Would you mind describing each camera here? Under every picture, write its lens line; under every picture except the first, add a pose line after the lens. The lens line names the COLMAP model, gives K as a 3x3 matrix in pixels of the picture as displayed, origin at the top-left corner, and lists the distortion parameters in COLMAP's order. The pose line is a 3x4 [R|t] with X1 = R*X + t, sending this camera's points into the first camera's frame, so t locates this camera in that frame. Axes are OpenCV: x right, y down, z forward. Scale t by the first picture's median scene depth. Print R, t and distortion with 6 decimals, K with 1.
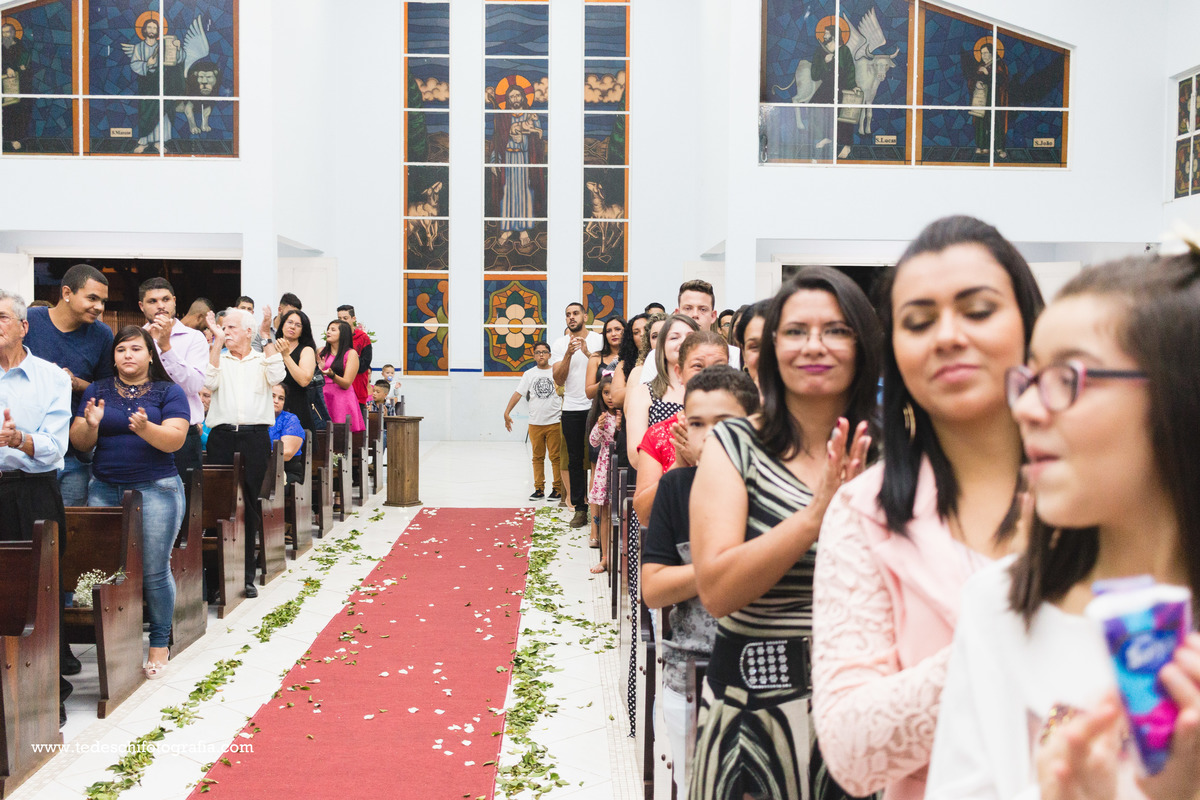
lens RADIAL K [[1319.3, 0, 600.0], [0, 1319.3, 400.0], [0, 0, 1]] dist [-0.015590, -0.023602]
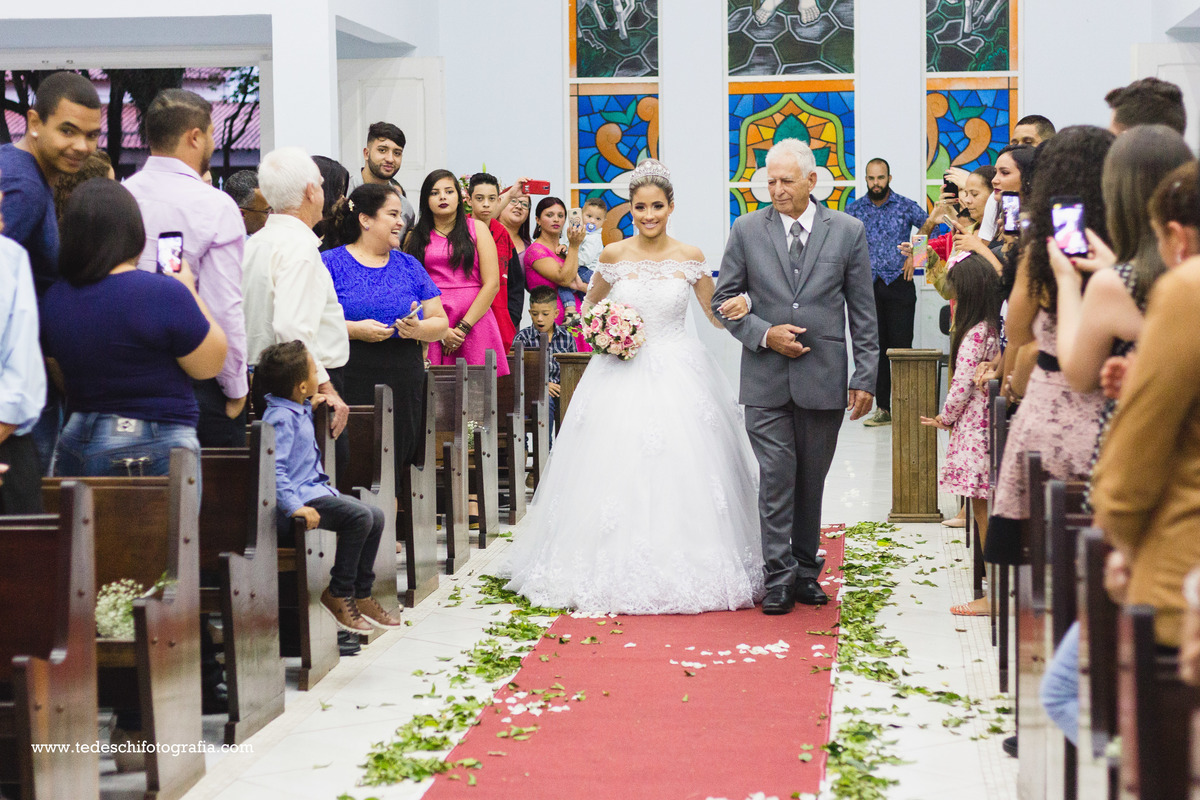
lens RADIAL K [[2875.7, 0, 600.0], [0, 2875.7, 400.0], [0, 0, 1]] dist [0.000614, 0.446714]
pose [[0.992286, -0.013513, -0.123228, -0.004734], [0.014968, 0.999829, 0.010887, 0.019775], [0.123060, -0.012648, 0.992319, -0.144414]]
